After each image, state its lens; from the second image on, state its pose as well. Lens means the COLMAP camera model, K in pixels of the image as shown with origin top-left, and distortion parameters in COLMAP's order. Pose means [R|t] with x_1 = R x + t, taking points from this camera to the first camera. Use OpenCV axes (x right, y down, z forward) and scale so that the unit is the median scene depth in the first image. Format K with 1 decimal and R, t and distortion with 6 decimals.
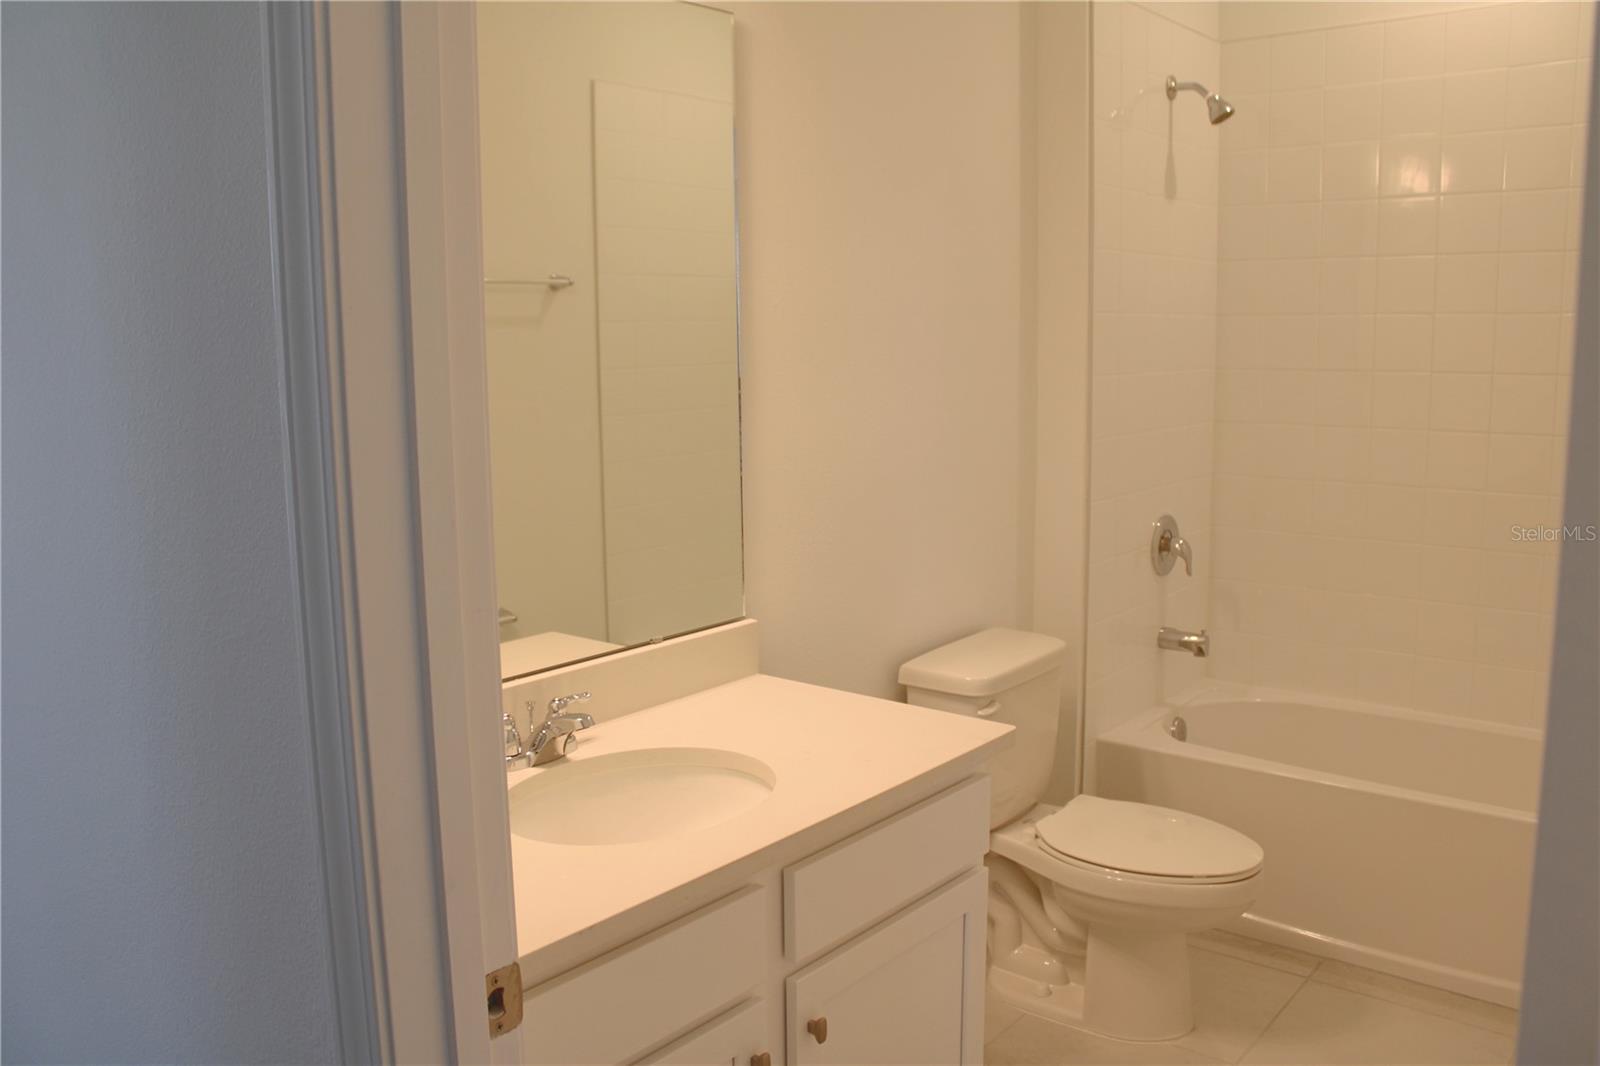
lens RADIAL K [[1367.5, 0, 800.0], [0, 1367.5, 533.0], [0, 0, 1]] dist [-0.152973, 0.148101]
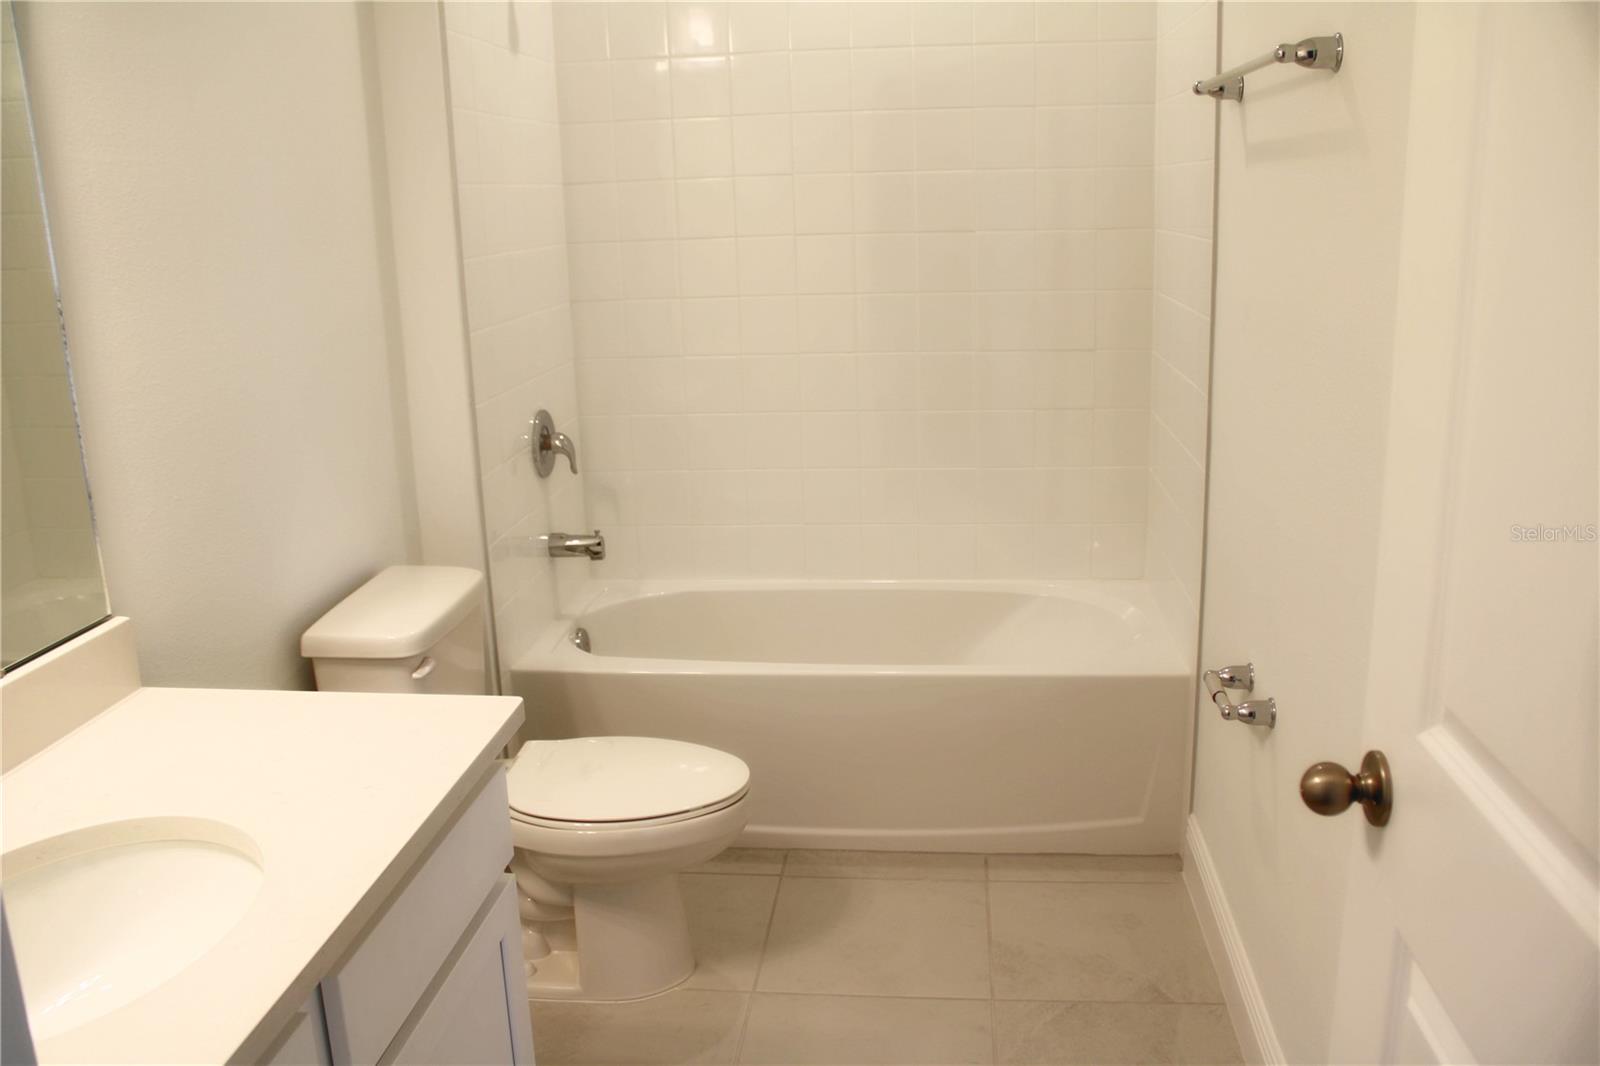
lens RADIAL K [[1367.5, 0, 800.0], [0, 1367.5, 533.0], [0, 0, 1]] dist [-0.152973, 0.148101]
pose [[0.837966, -0.151061, 0.524399, -0.076000], [0.104065, 0.987524, 0.118181, -0.022867], [-0.535709, -0.044460, 0.843231, 0.155586]]
